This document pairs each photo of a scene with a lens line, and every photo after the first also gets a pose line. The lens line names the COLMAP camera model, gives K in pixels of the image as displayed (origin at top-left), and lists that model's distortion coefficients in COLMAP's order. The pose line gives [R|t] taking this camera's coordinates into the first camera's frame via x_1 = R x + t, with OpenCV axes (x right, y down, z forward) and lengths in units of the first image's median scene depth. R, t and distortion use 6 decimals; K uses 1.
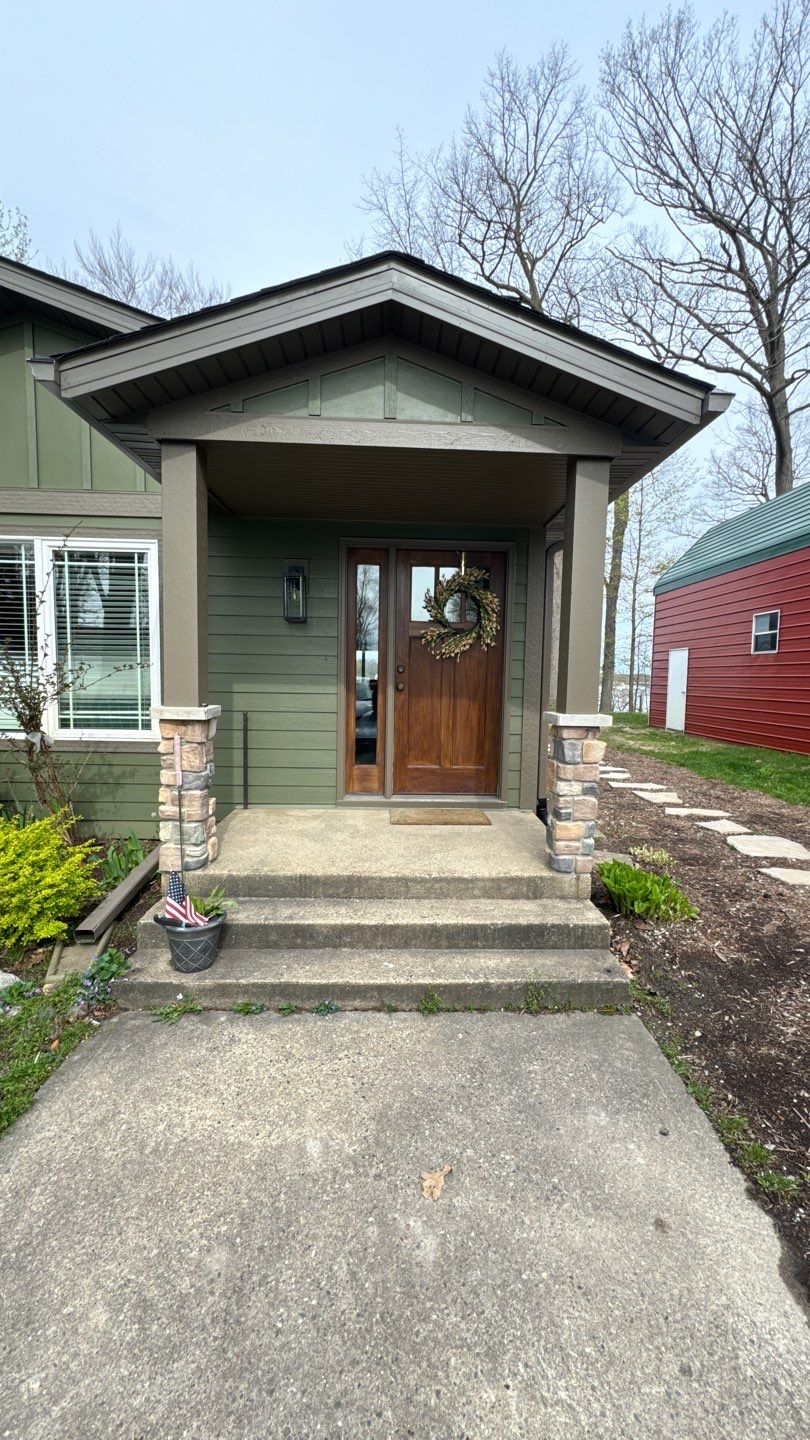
lens RADIAL K [[577.1, 0, 412.0], [0, 577.1, 723.3], [0, 0, 1]] dist [-0.012706, 0.000278]
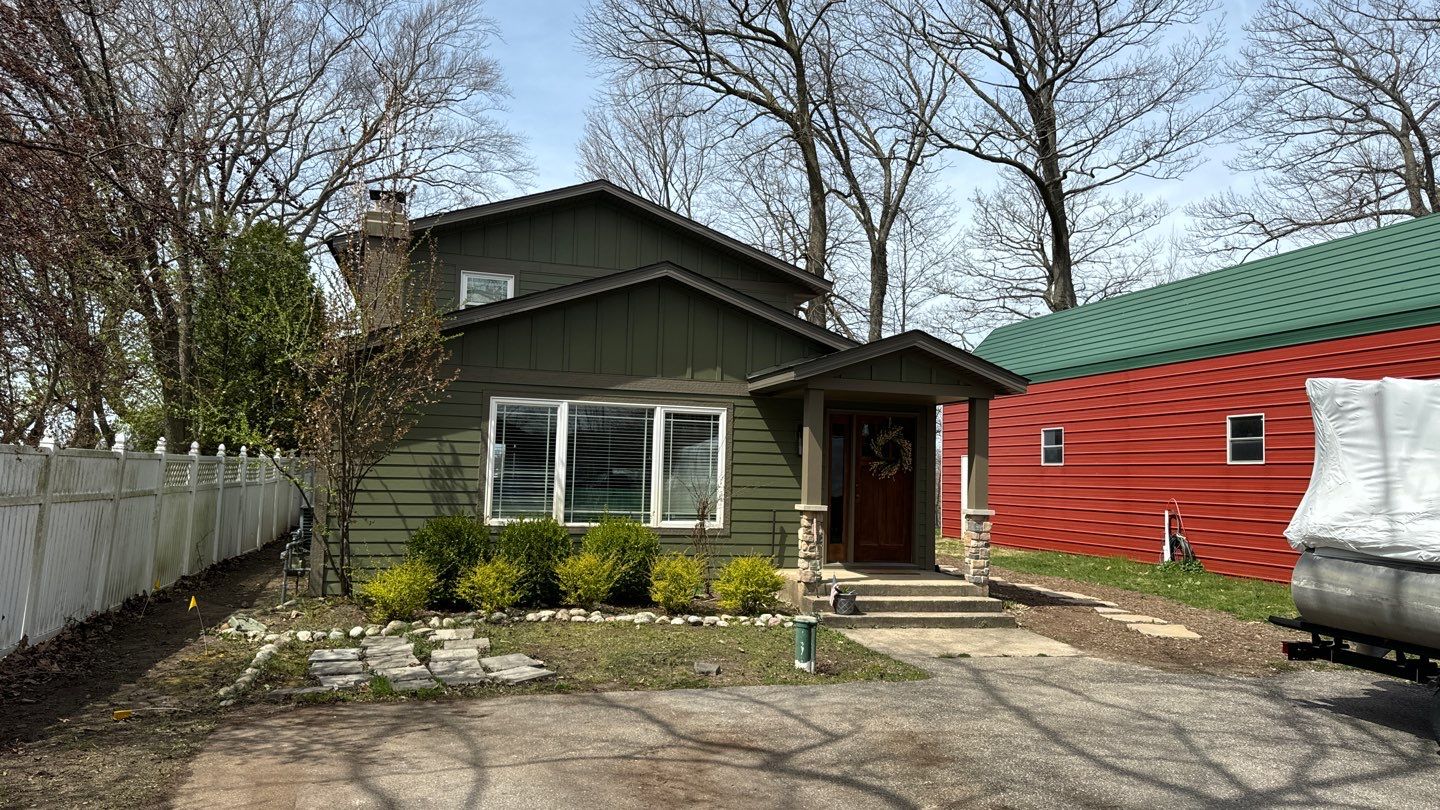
lens RADIAL K [[1023.5, 0, 720.0], [0, 1023.5, 405.0], [0, 0, 1]] dist [0.065941, -0.093759]
pose [[0.971774, 0.024472, 0.234642, -1.151604], [0.009971, 0.989456, -0.144492, 0.105853], [-0.235704, 0.142753, 0.961283, -1.861835]]
